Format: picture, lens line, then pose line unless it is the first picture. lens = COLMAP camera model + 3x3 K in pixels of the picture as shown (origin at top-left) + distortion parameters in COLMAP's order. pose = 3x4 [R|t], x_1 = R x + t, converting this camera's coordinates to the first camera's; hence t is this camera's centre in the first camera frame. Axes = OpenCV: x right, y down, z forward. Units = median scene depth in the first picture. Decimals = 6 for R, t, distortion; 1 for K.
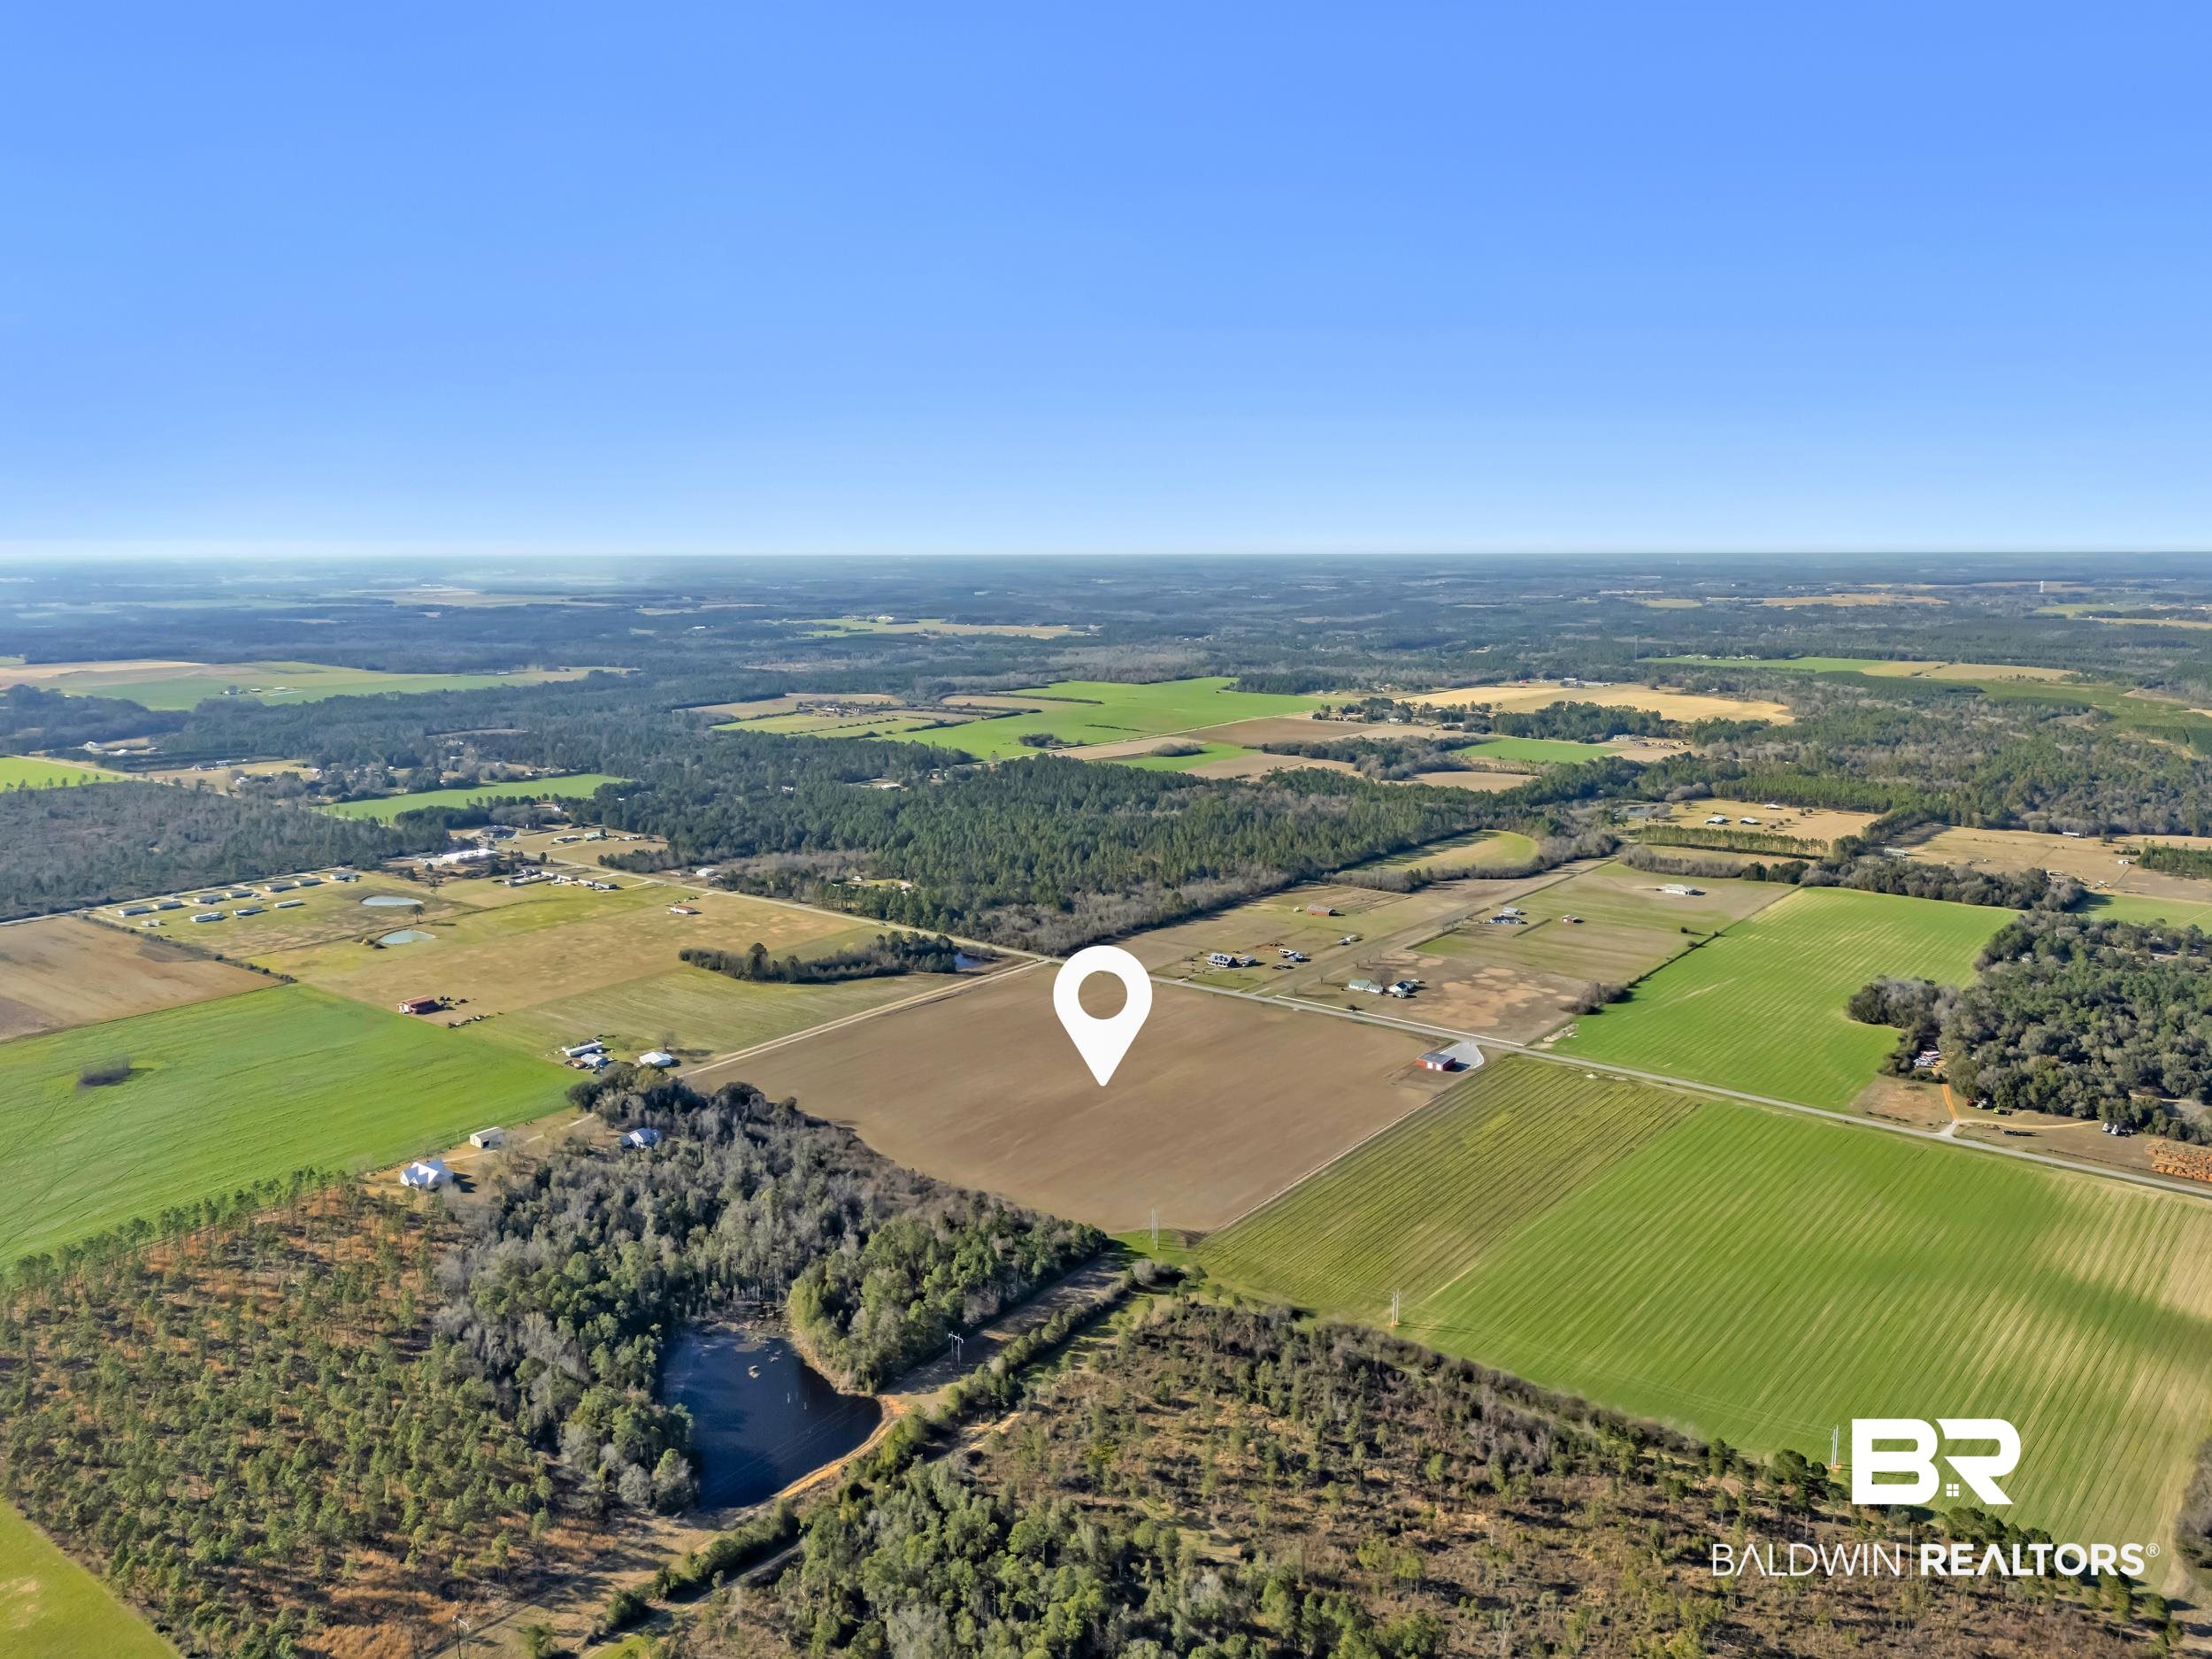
lens RADIAL K [[1632.9, 0, 1106.0], [0, 1632.9, 829.5], [0, 0, 1]] dist [0.111539, -0.142333]
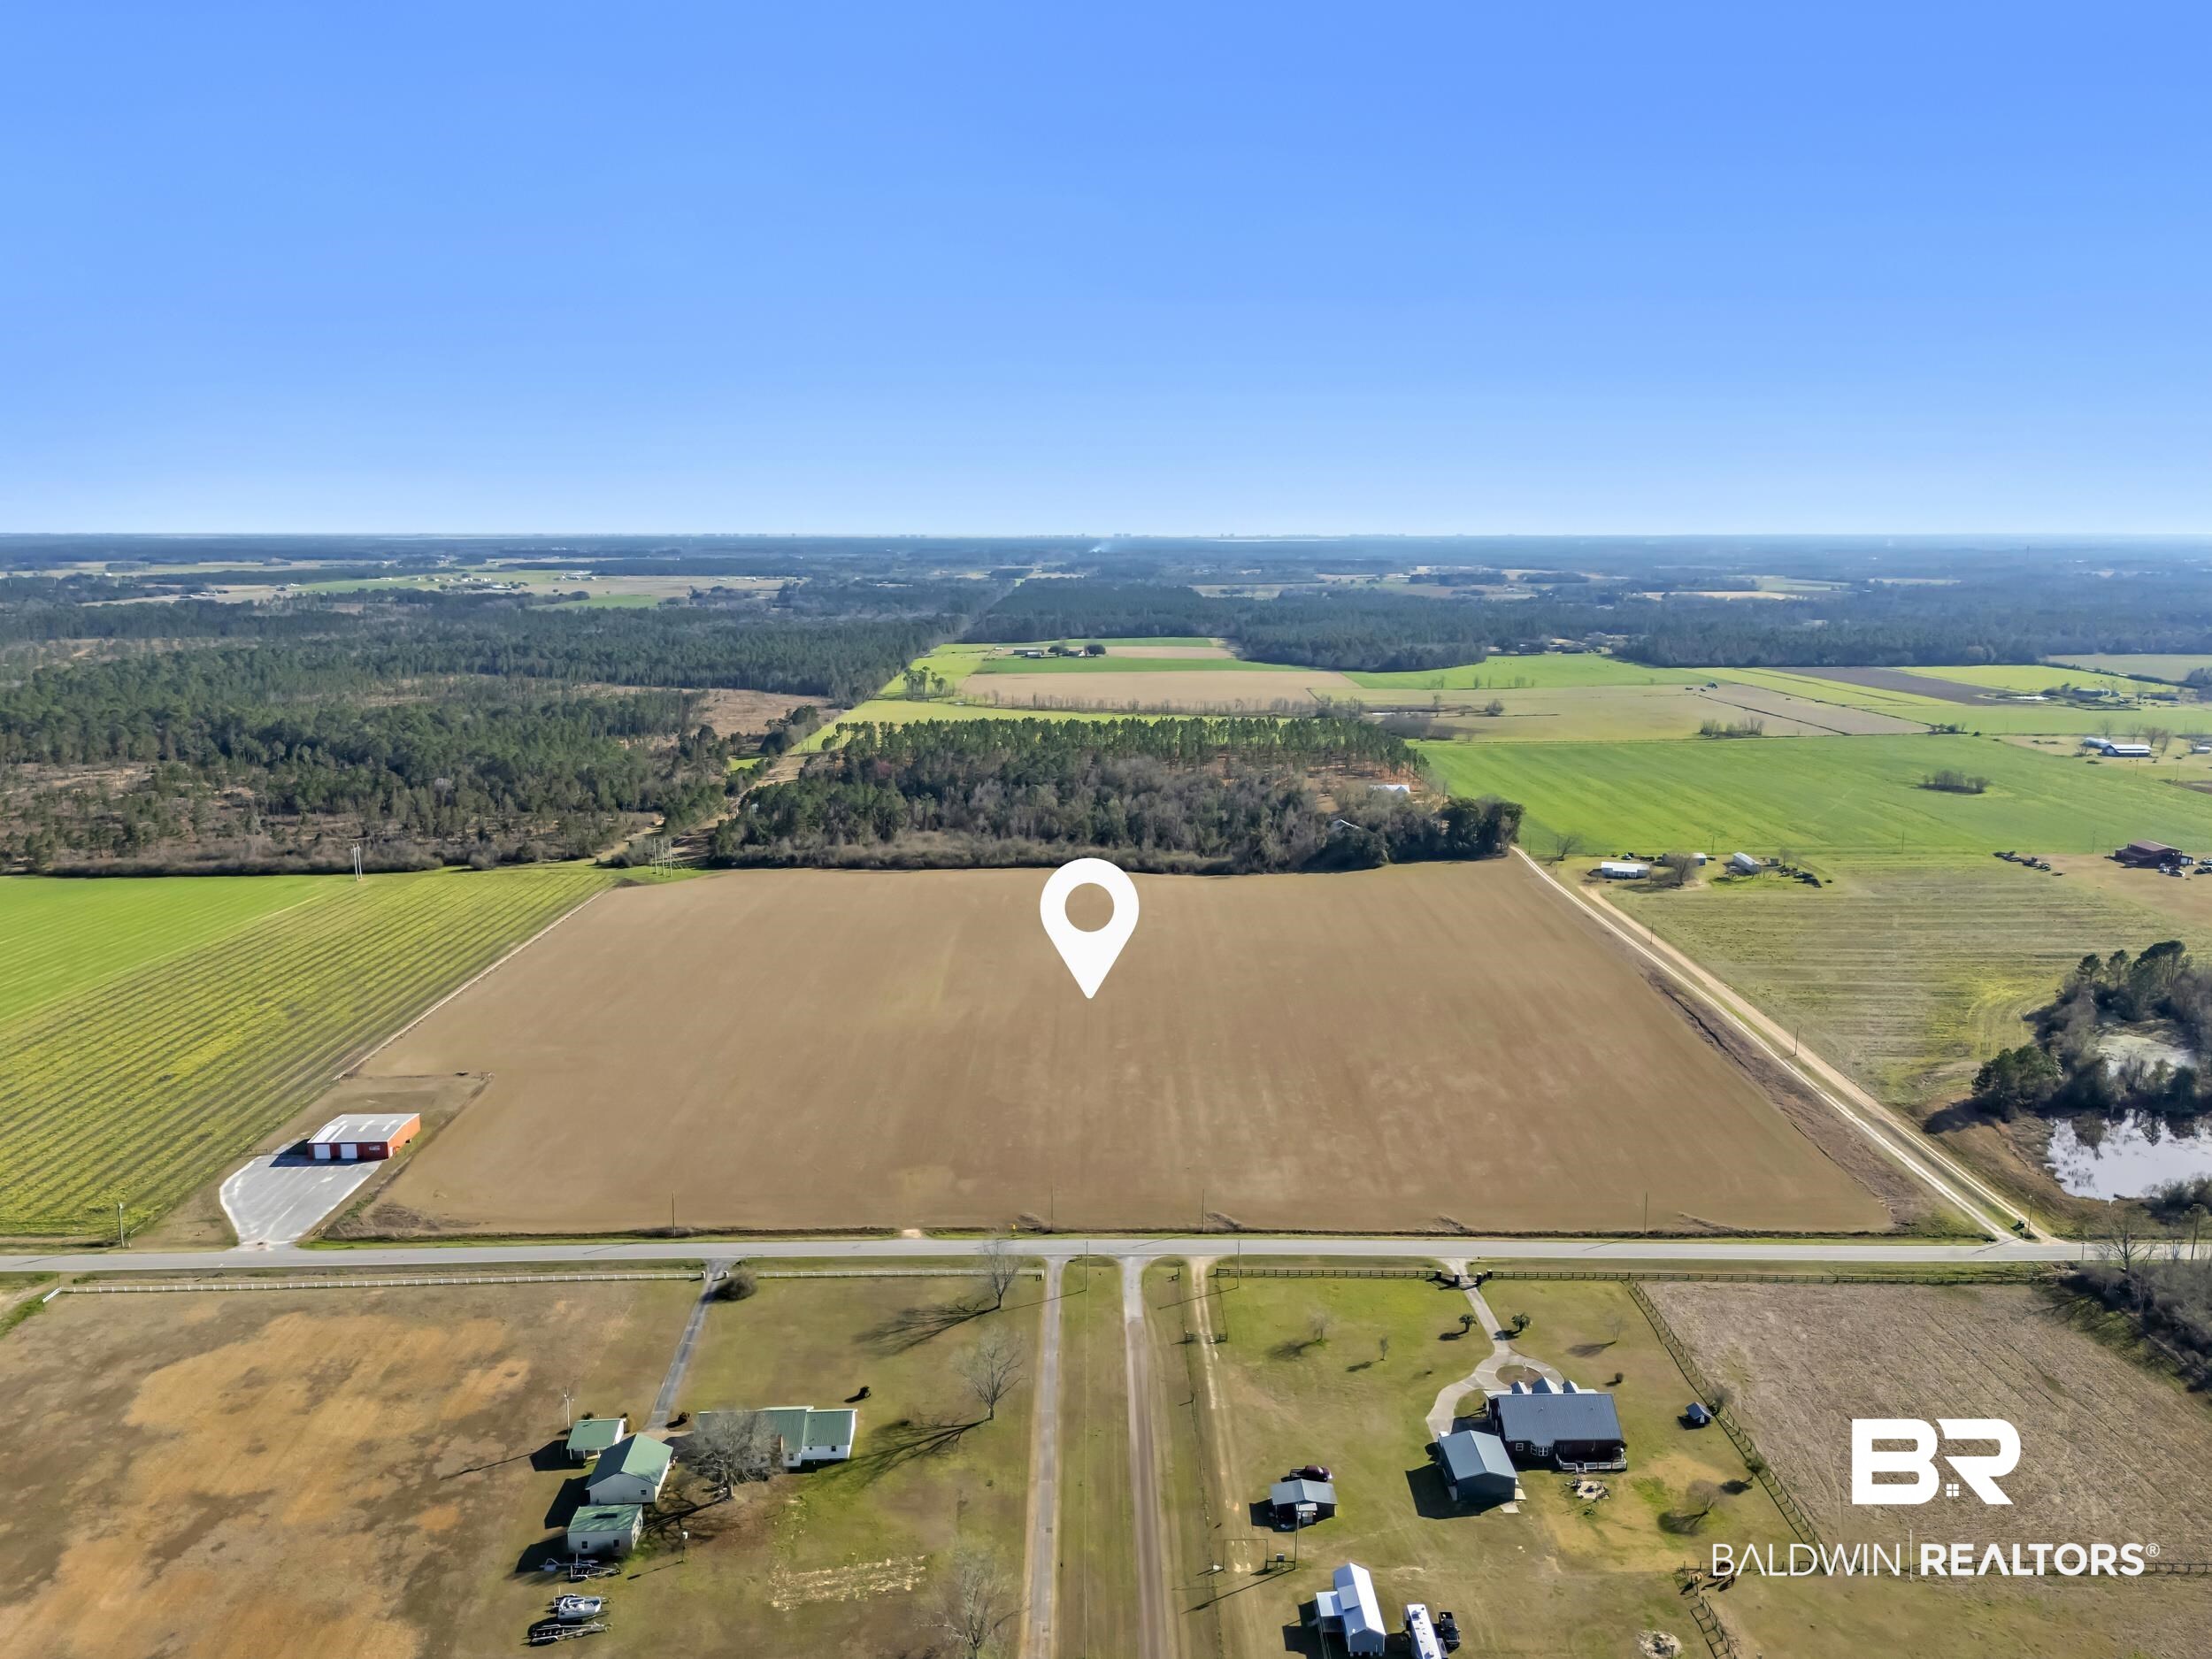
lens RADIAL K [[1658.9, 0, 1136.3], [0, 1658.9, 829.8], [0, 0, 1]] dist [0.052523, 0.000524]
pose [[-0.780015, 0.114242, -0.615244, 0.187044], [-0.109480, 0.943115, 0.313924, -0.041222], [0.616109, 0.312223, -0.723137, 0.873570]]
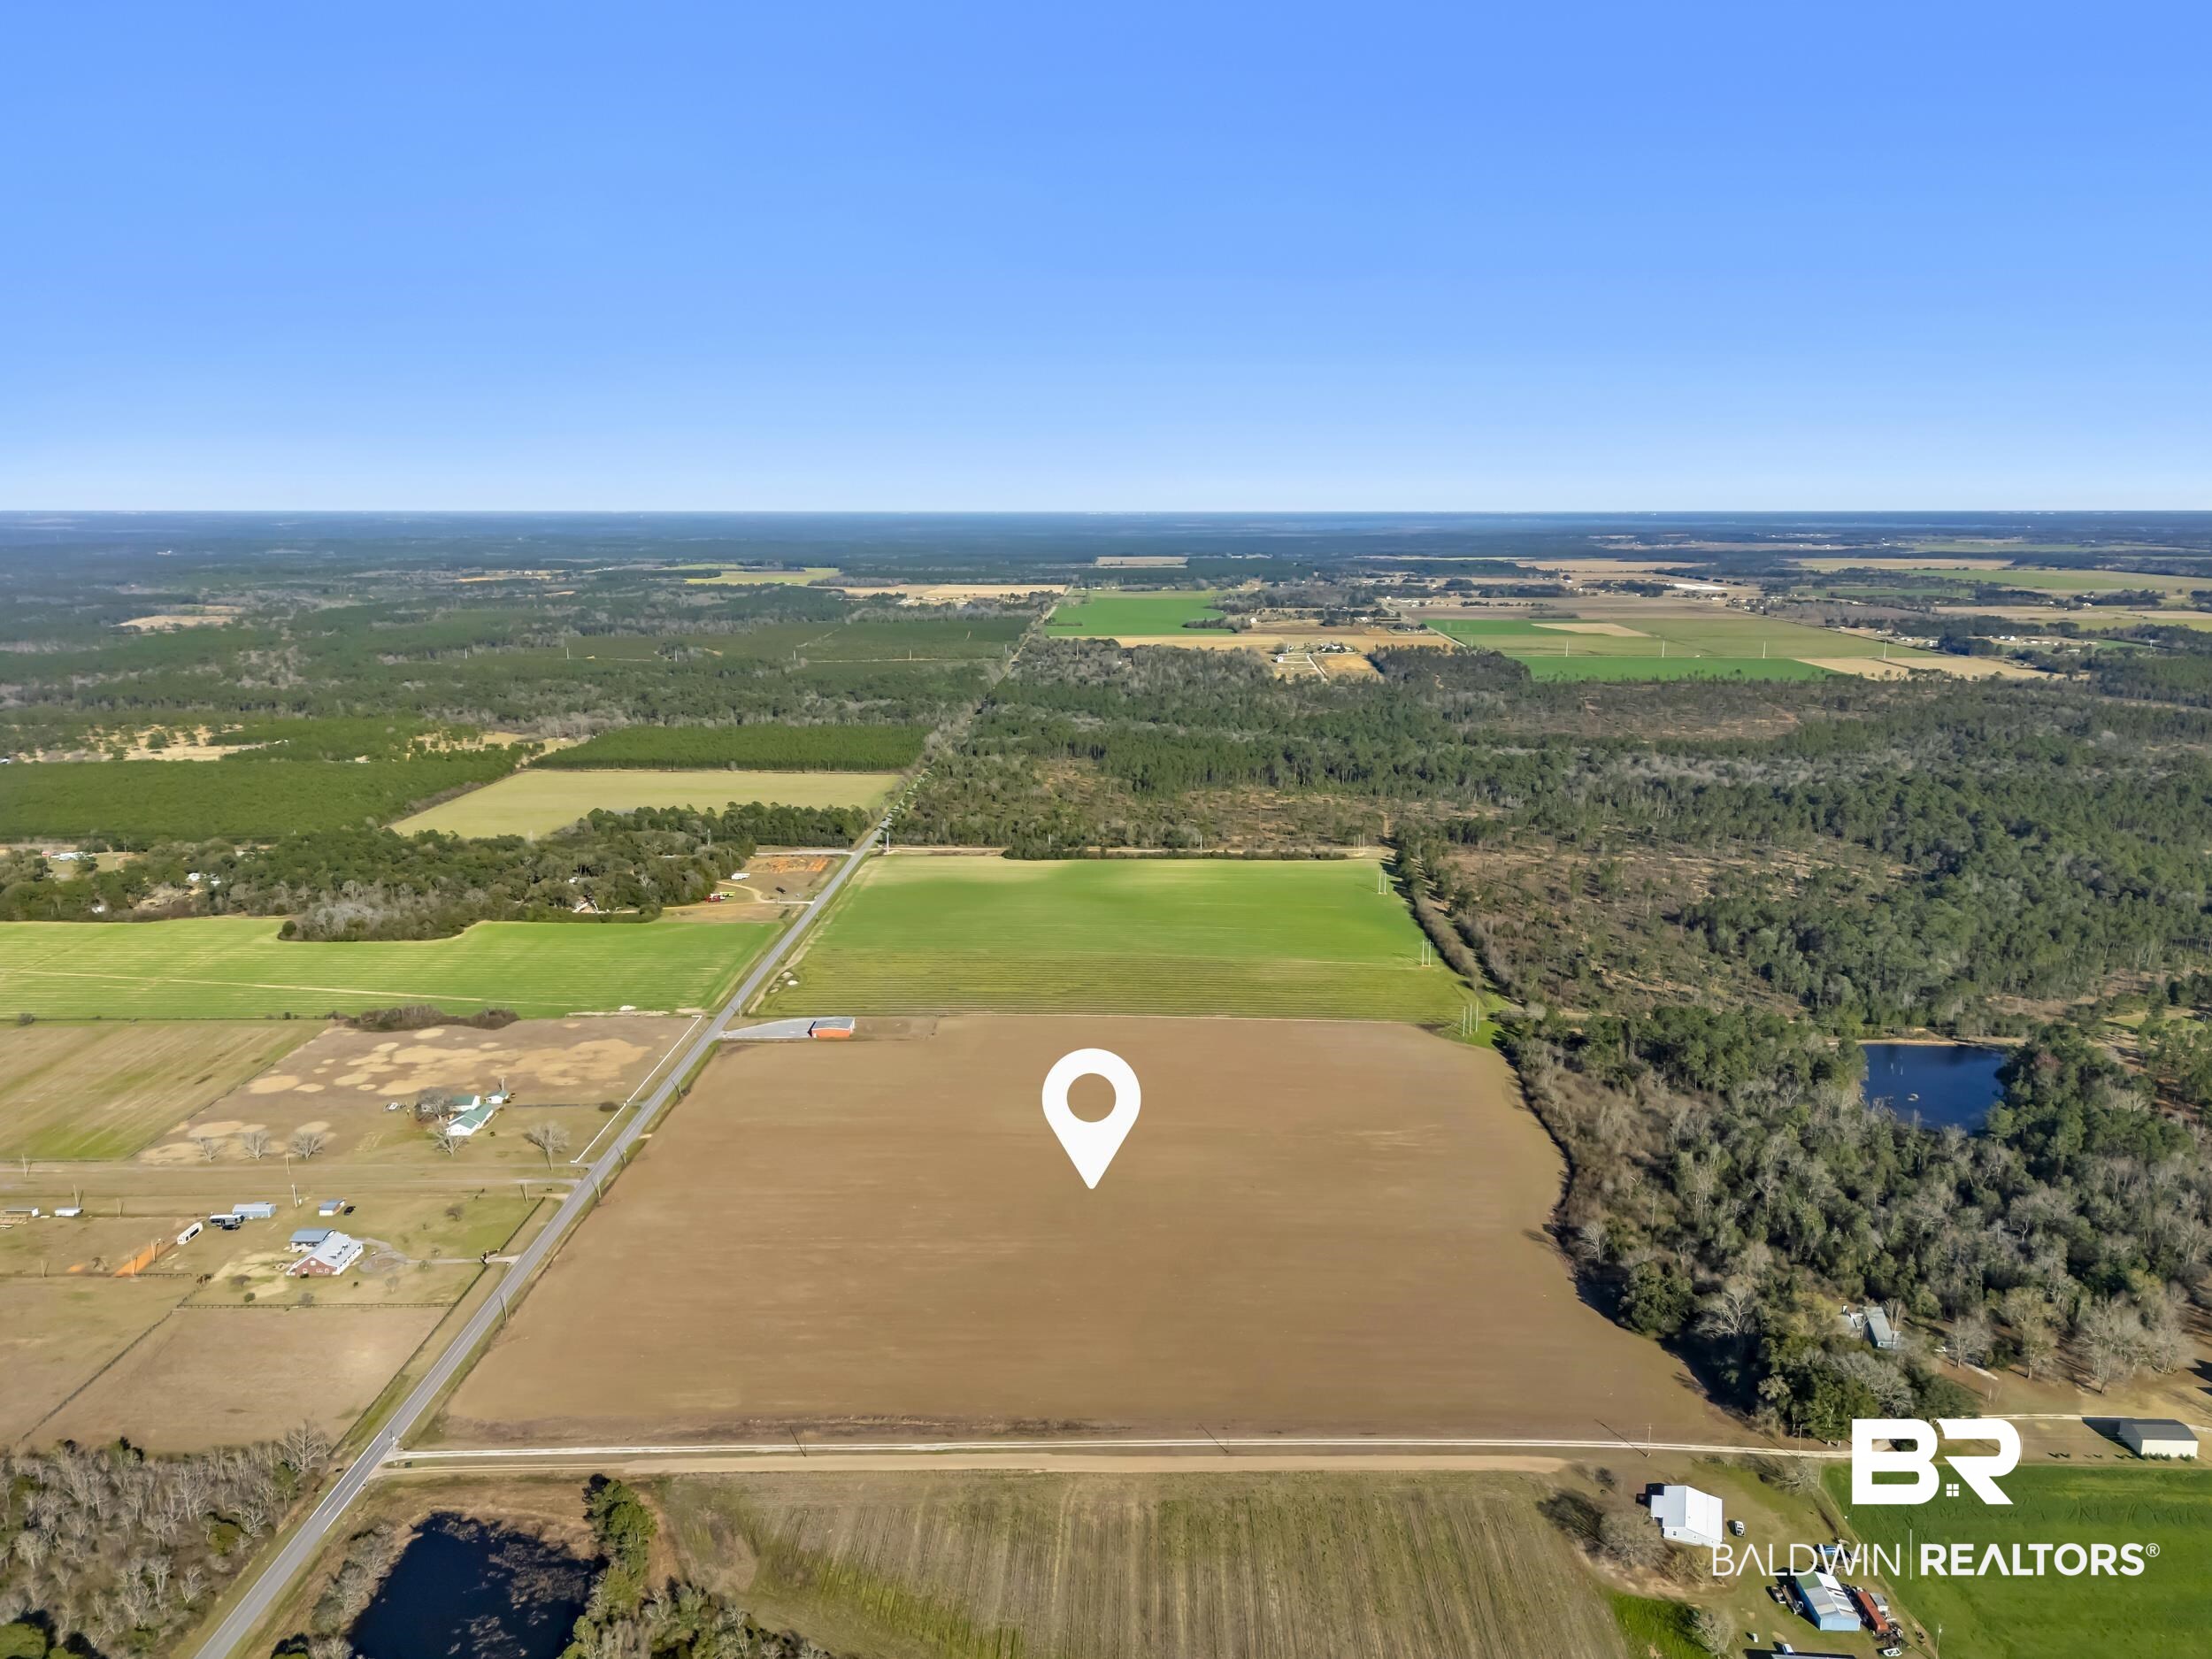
lens RADIAL K [[1632.9, 0, 1106.0], [0, 1632.9, 829.5], [0, 0, 1]] dist [0.111539, -0.142333]
pose [[-0.588779, -0.159068, 0.792488, -0.314157], [0.144721, 0.943856, 0.296971, -0.106348], [-0.795233, 0.289539, -0.532702, 0.826878]]
